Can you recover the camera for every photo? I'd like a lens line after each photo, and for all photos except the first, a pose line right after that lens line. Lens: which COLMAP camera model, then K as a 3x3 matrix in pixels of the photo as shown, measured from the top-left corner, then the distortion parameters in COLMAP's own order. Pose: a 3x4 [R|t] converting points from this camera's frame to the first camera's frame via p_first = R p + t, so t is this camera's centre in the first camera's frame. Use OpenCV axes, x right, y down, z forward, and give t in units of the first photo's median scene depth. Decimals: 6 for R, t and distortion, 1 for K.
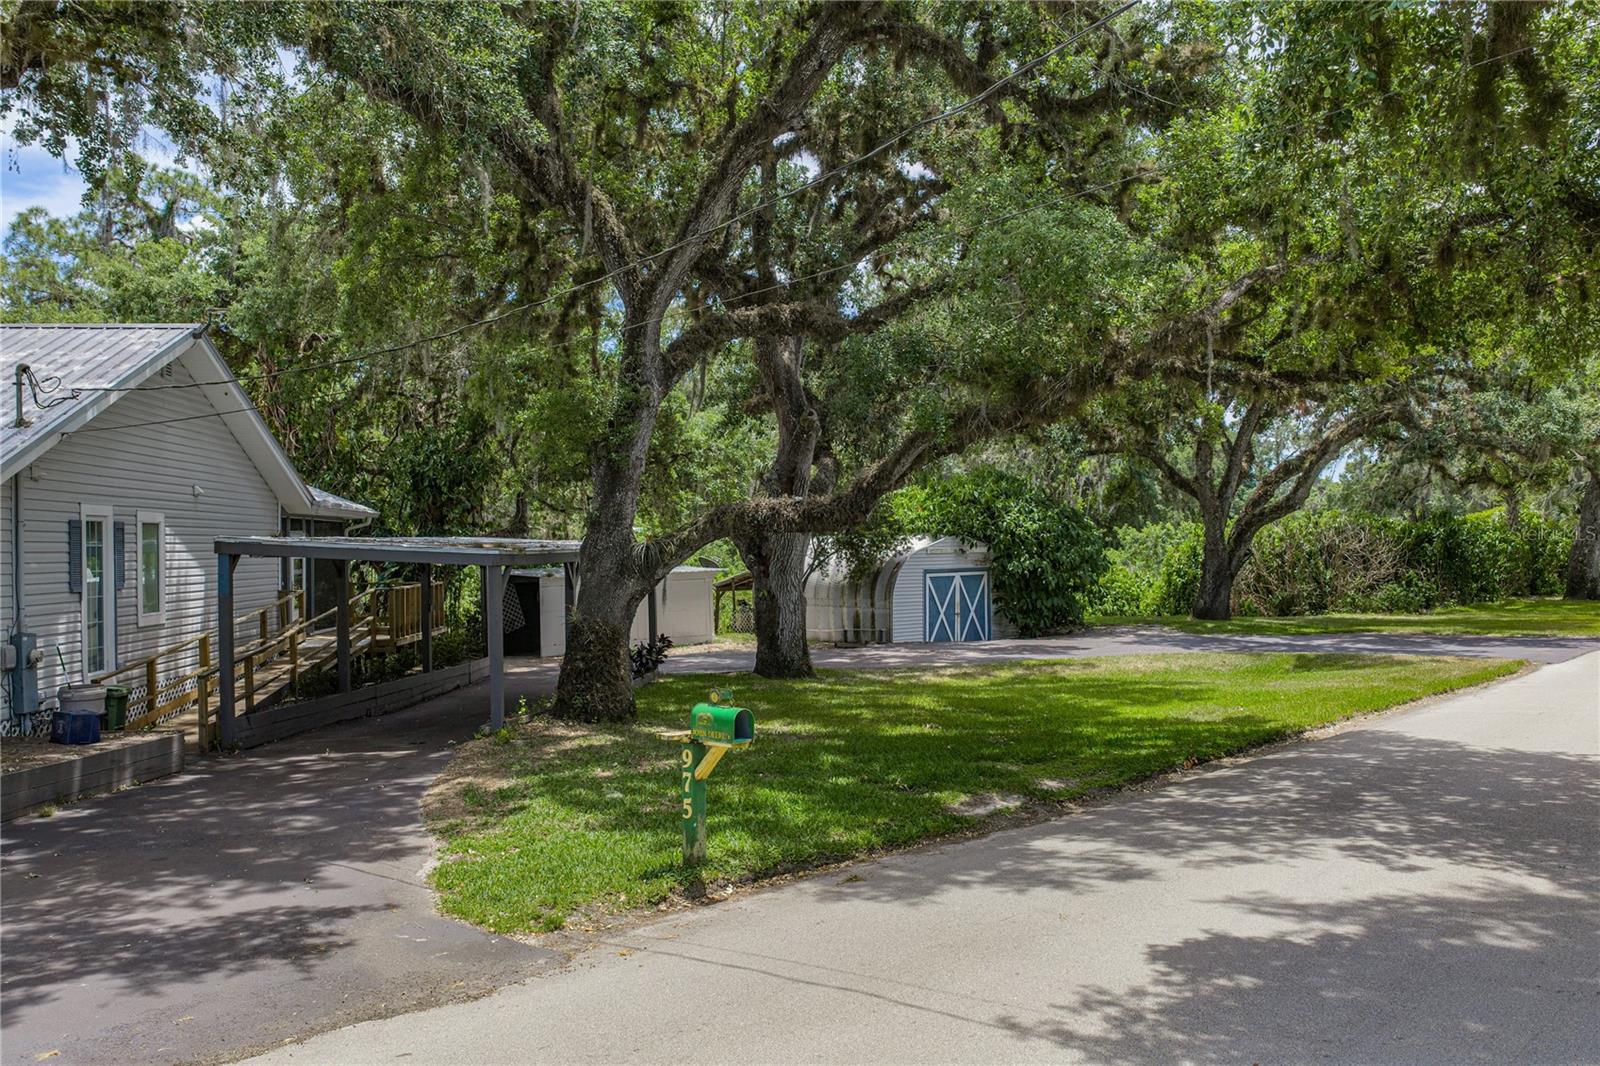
lens RADIAL K [[1300.6, 0, 807.4], [0, 1300.6, 537.7], [0, 0, 1]] dist [0.025252, 0.000403]
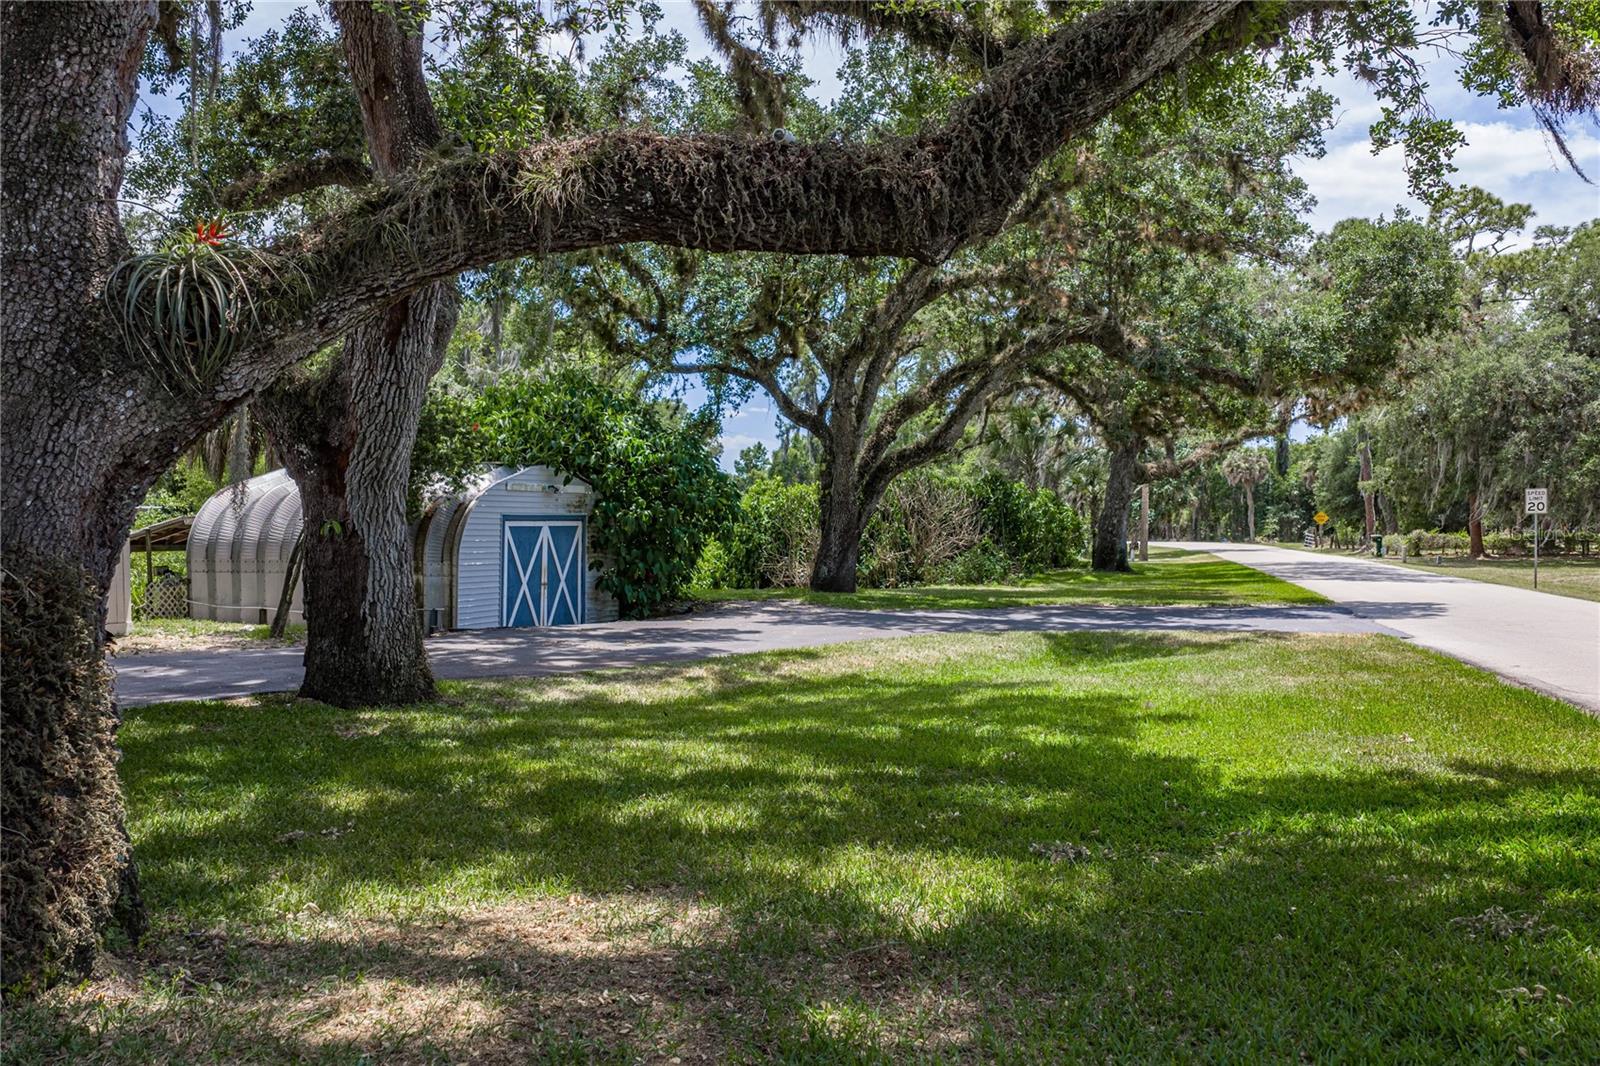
lens RADIAL K [[1300.6, 0, 807.4], [0, 1300.6, 537.7], [0, 0, 1]] dist [0.025252, 0.000403]
pose [[0.891453, 0.010214, 0.452997, -0.065982], [-0.015059, 0.999861, 0.007089, 0.028551], [-0.452862, -0.013141, 0.891484, 0.353024]]
